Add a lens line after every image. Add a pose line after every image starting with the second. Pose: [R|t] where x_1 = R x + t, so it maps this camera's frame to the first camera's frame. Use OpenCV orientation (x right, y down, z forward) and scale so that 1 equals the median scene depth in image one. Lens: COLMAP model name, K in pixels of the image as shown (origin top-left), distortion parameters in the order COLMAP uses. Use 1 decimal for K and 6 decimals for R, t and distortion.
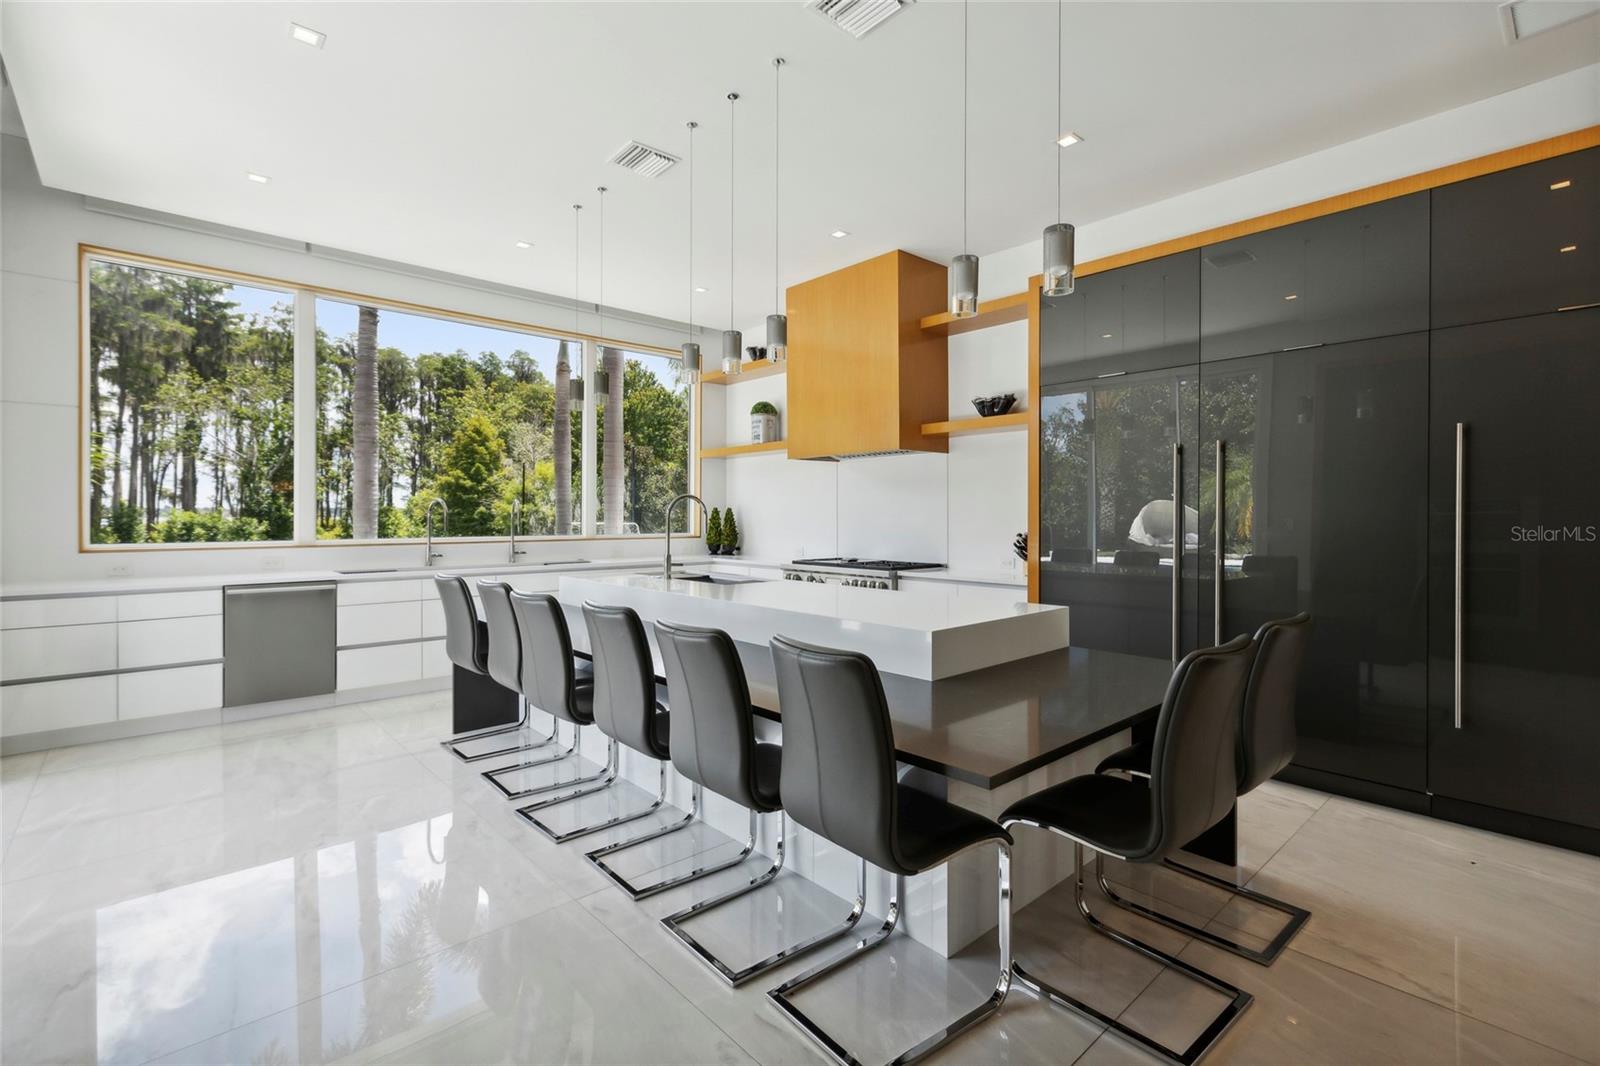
lens RADIAL K [[723.8, 0, 800.5], [0, 723.8, 522.4], [0, 0, 1]] dist [0.001685, 0.000904]
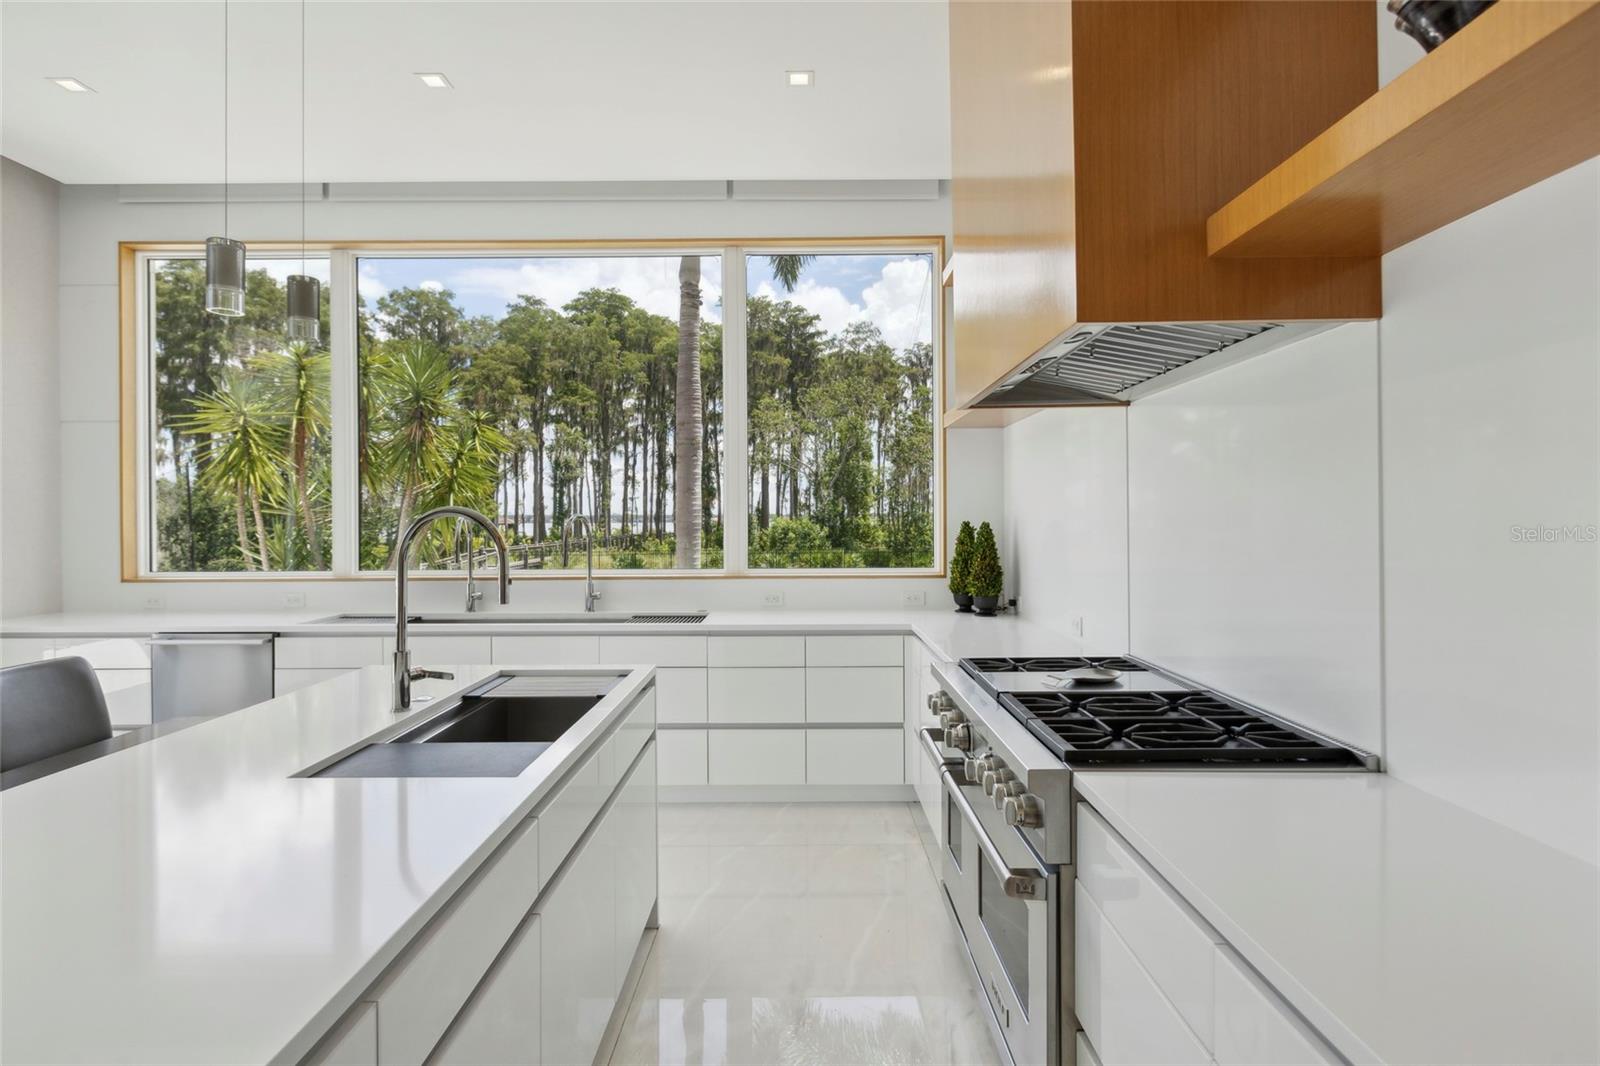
lens RADIAL K [[802.3, 0, 801.3], [0, 802.3, 526.5], [0, 0, 1]] dist [-0.007100, -0.001909]
pose [[0.748984, 0.000196, -0.662588, 0.192177], [0.000095, 1.000000, 0.000403, -0.019311], [0.662588, -0.000365, 0.748984, 0.532002]]
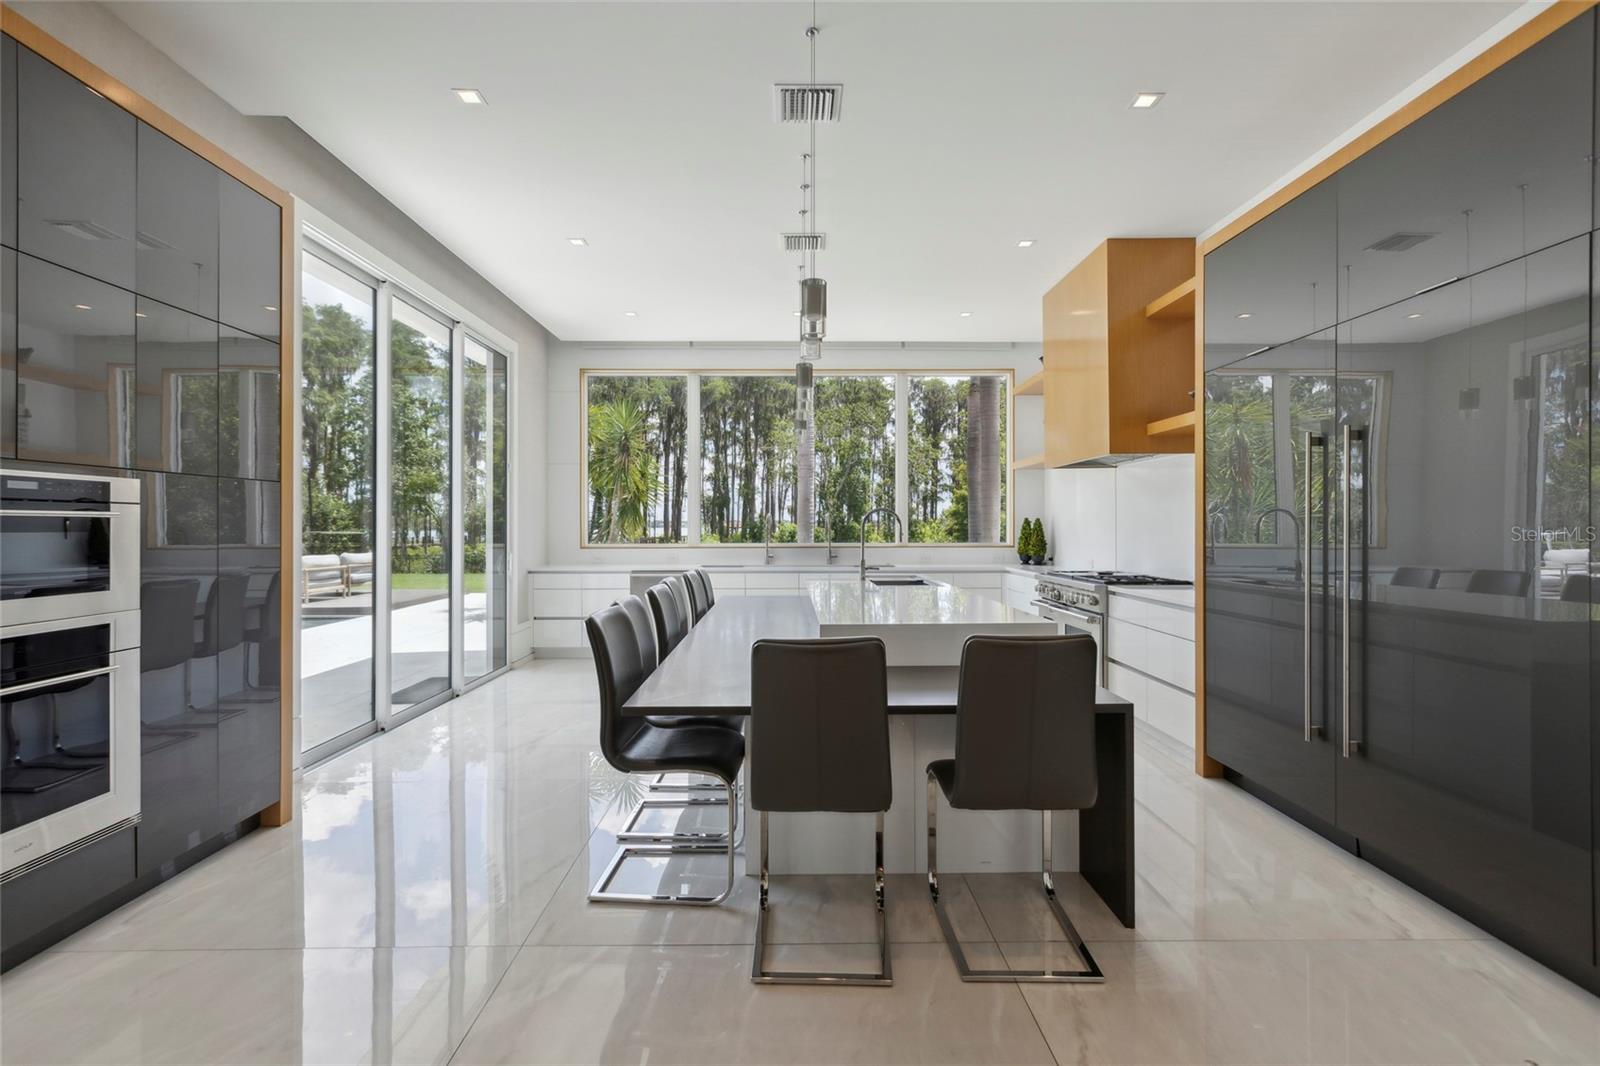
lens RADIAL K [[723.8, 0, 797.5], [0, 723.8, 528.6], [0, 0, 1]] dist [0.001685, 0.000904]
pose [[0.754025, 0.000251, -0.656846, 0.332354], [-0.003695, 0.999986, -0.003861, -0.000379], [0.656835, 0.005338, 0.754015, 0.029883]]
